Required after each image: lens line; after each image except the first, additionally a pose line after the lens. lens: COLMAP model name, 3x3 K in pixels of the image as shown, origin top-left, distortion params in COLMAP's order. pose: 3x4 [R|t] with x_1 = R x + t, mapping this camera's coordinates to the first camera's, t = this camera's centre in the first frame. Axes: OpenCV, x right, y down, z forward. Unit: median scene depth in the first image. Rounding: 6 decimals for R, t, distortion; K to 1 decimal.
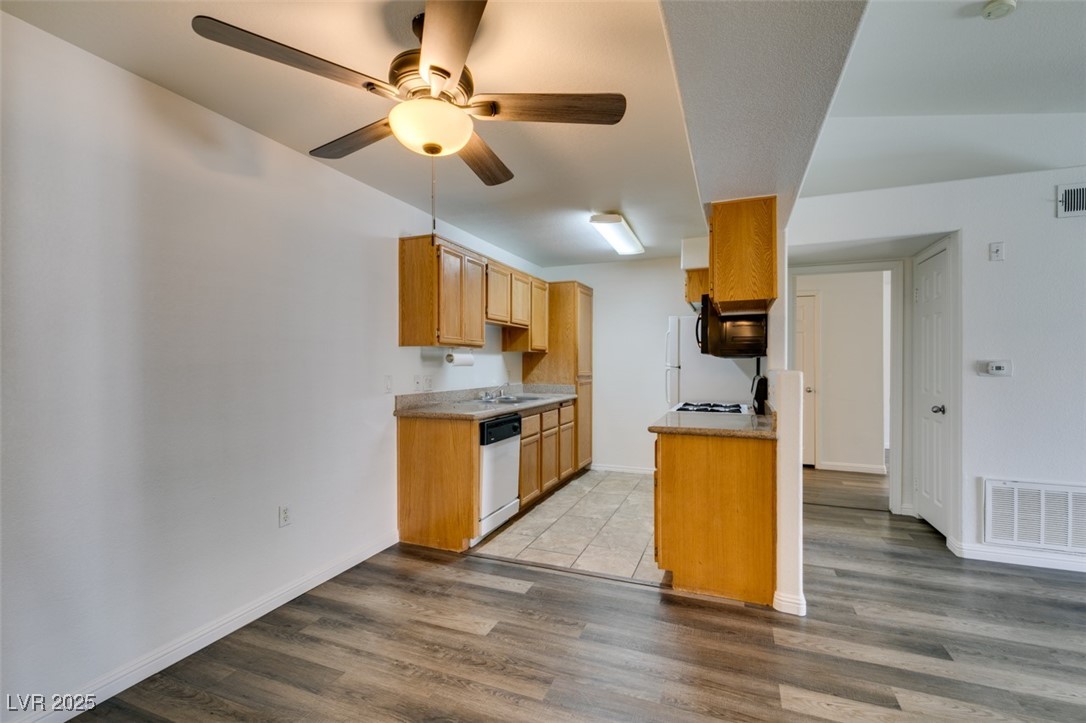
lens RADIAL K [[489.8, 0, 543.2], [0, 489.8, 364.3], [0, 0, 1]] dist [0.010587, -0.003764]
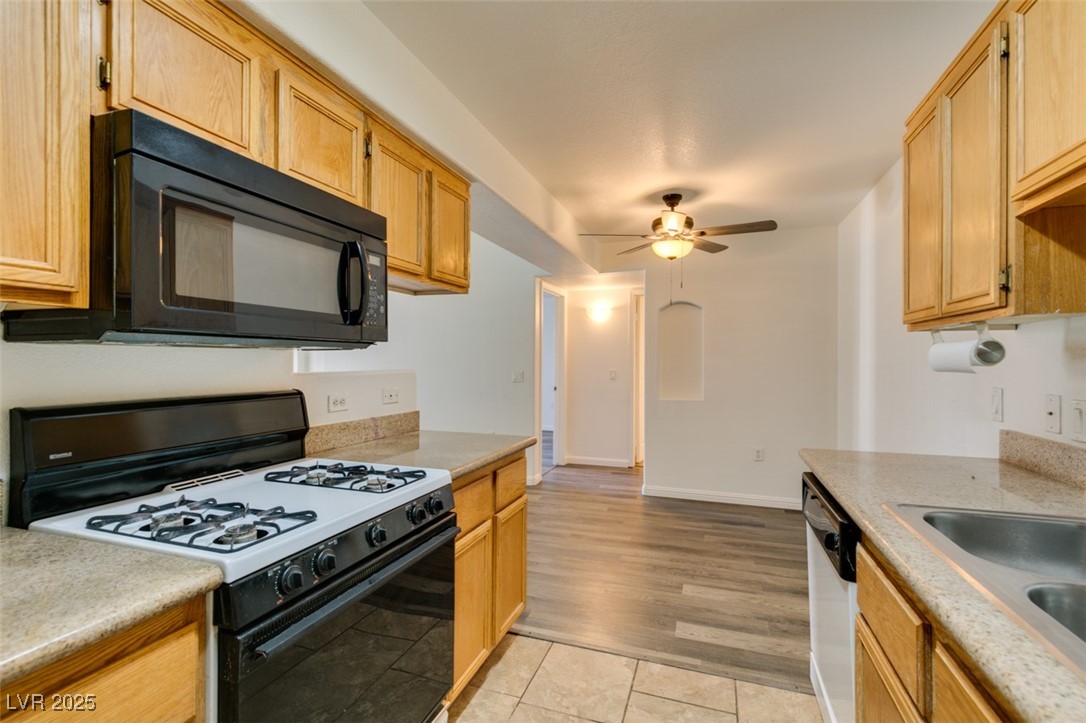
lens RADIAL K [[489.8, 0, 542.1], [0, 489.8, 360.6], [0, 0, 1]] dist [0.010587, -0.003764]
pose [[-0.999139, -0.004210, -0.041279, 0.217708], [-0.004353, 0.999985, 0.003369, -0.007055], [0.041264, 0.003546, -0.999142, 1.663008]]
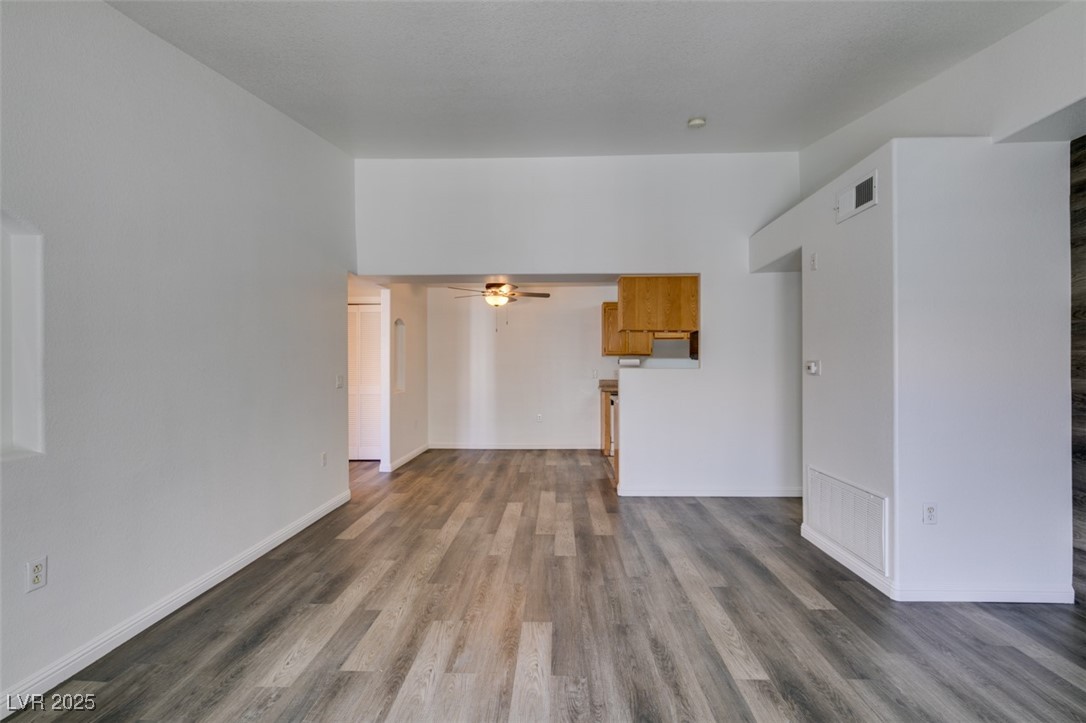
lens RADIAL K [[489.8, 0, 546.2], [0, 489.8, 364.9], [0, 0, 1]] dist [0.010587, -0.003764]
pose [[0.343890, -0.000299, -0.939010, 1.812828], [-0.003068, 0.999994, -0.001442, 0.005226], [0.939005, 0.003377, 0.343887, 0.062619]]
